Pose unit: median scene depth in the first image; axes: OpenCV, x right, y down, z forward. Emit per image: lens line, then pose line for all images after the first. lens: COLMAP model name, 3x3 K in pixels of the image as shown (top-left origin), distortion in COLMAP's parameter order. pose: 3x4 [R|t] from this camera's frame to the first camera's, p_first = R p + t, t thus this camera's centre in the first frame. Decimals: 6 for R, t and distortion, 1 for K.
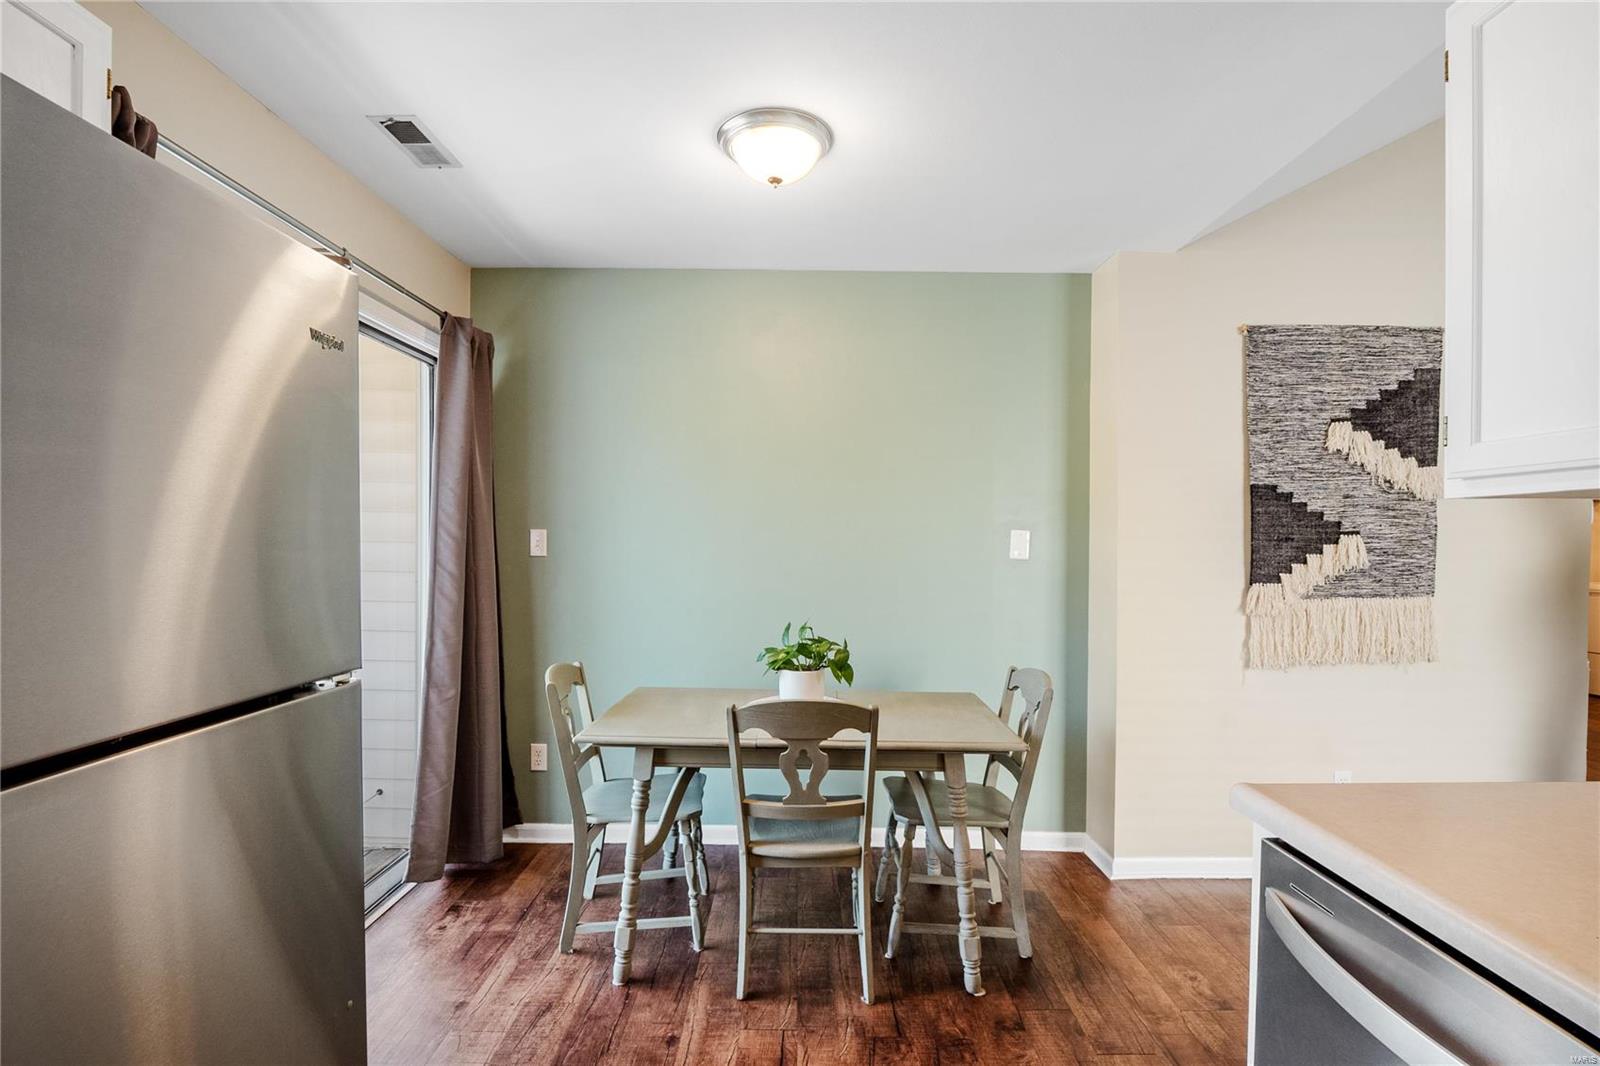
lens RADIAL K [[749.4, 0, 798.9], [0, 749.4, 524.5], [0, 0, 1]] dist [-0.001522, -0.000584]
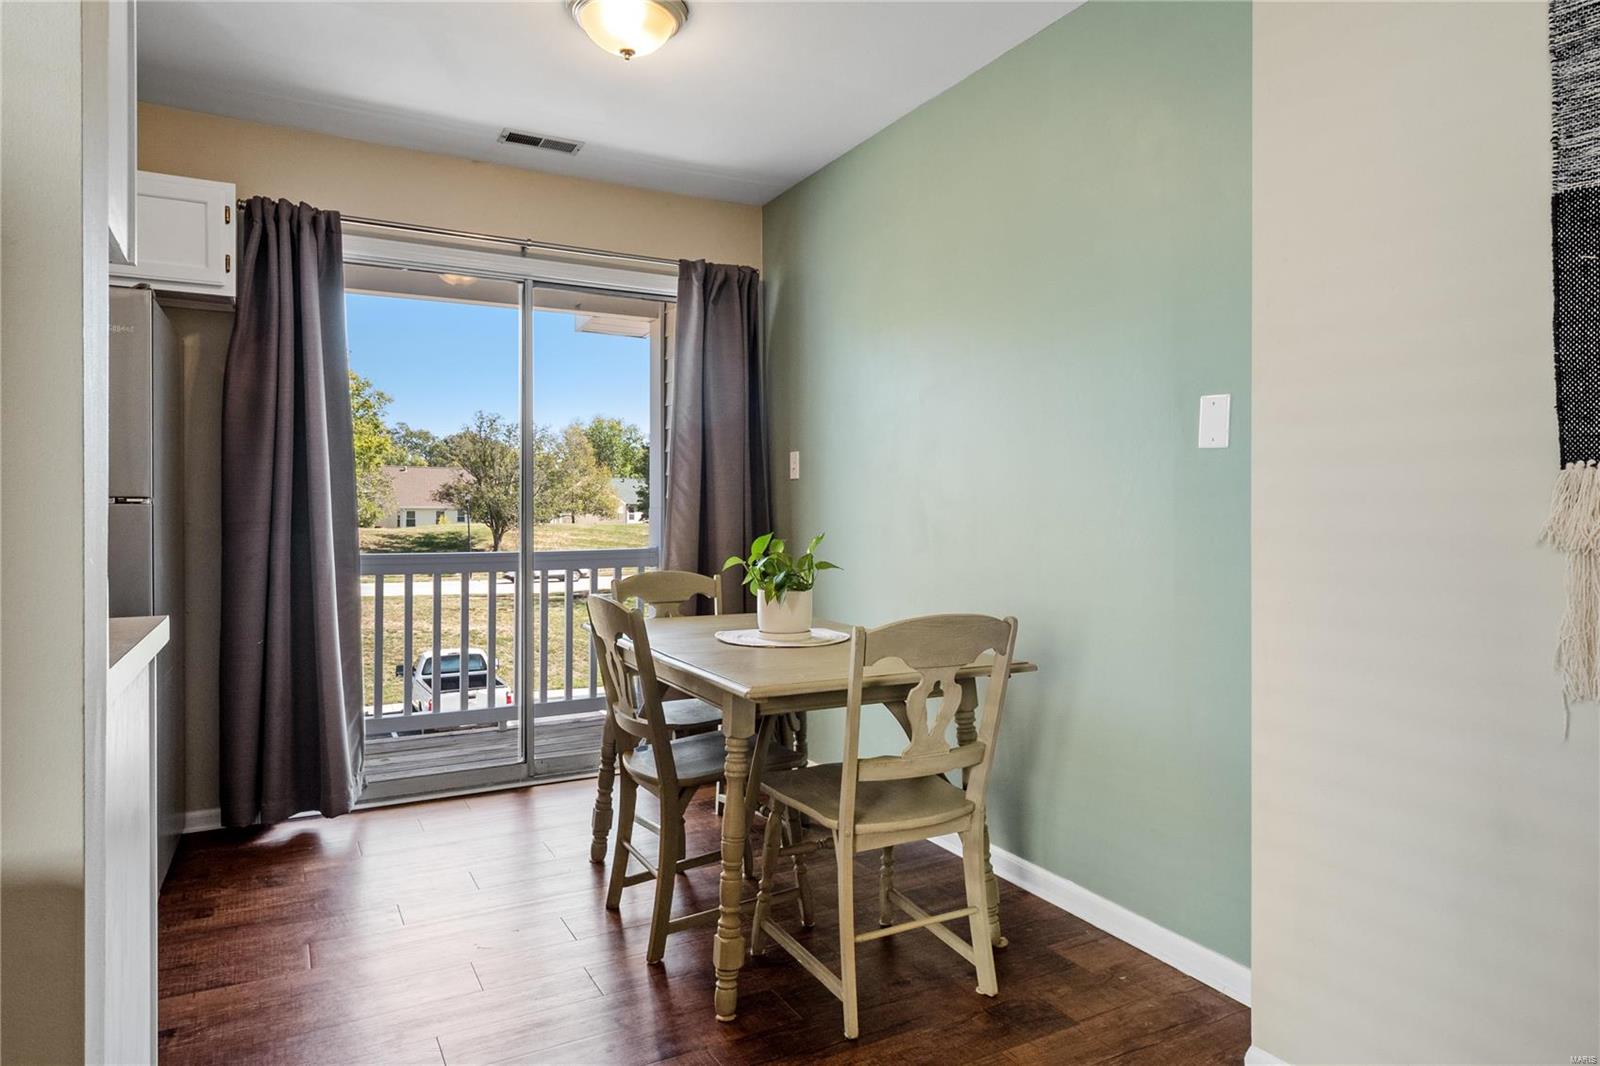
lens RADIAL K [[1019.5, 0, 800.0], [0, 1019.5, 533.0], [0, 0, 1]] dist [0.000816, 0.000386]
pose [[0.449294, 0.002890, -0.893379, 0.892081], [0.014853, 0.999832, 0.010704, 0.103493], [0.893260, -0.018078, 0.449176, 0.435228]]
